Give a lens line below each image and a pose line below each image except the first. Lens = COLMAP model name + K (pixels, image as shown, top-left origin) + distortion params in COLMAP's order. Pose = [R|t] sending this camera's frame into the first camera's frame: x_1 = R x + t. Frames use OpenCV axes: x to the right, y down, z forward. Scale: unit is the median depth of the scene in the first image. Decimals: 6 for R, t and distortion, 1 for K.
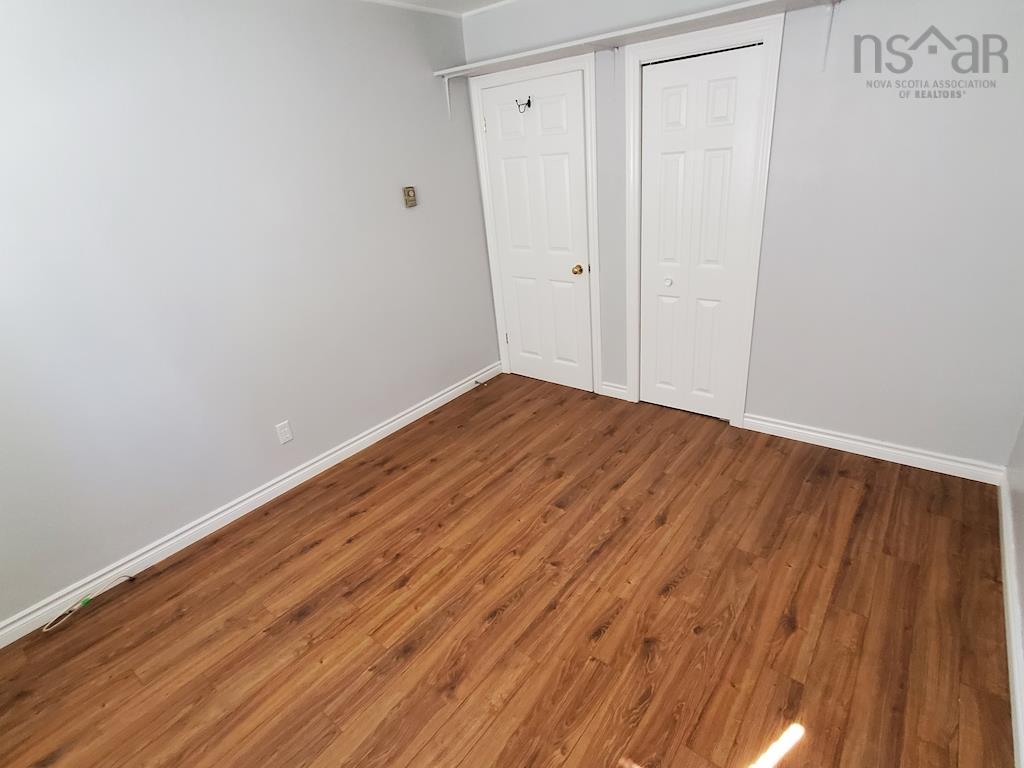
lens RADIAL K [[521.4, 0, 512.2], [0, 521.4, 384.2], [0, 0, 1]] dist [0.001894, 0.000429]
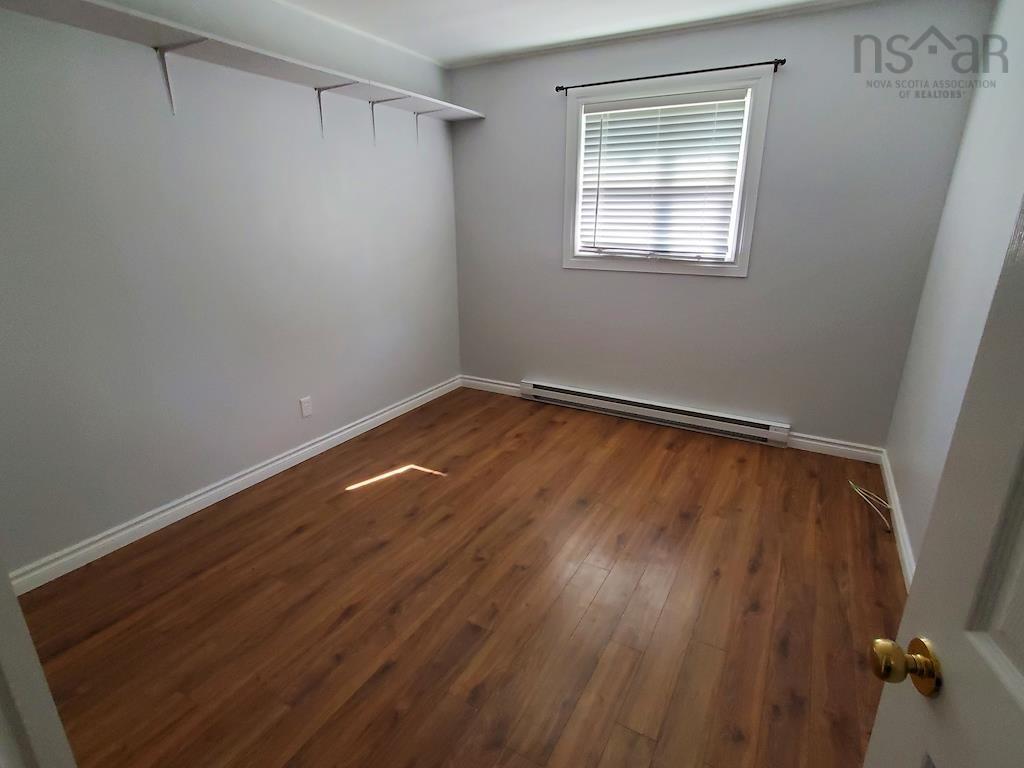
lens RADIAL K [[521.4, 0, 511.6], [0, 521.4, 383.4], [0, 0, 1]] dist [0.001894, 0.000429]
pose [[-0.985119, 0.124897, -0.118074, 0.090897], [0.013150, 0.739736, 0.672769, -0.538577], [0.171370, 0.661205, -0.730370, 1.406773]]
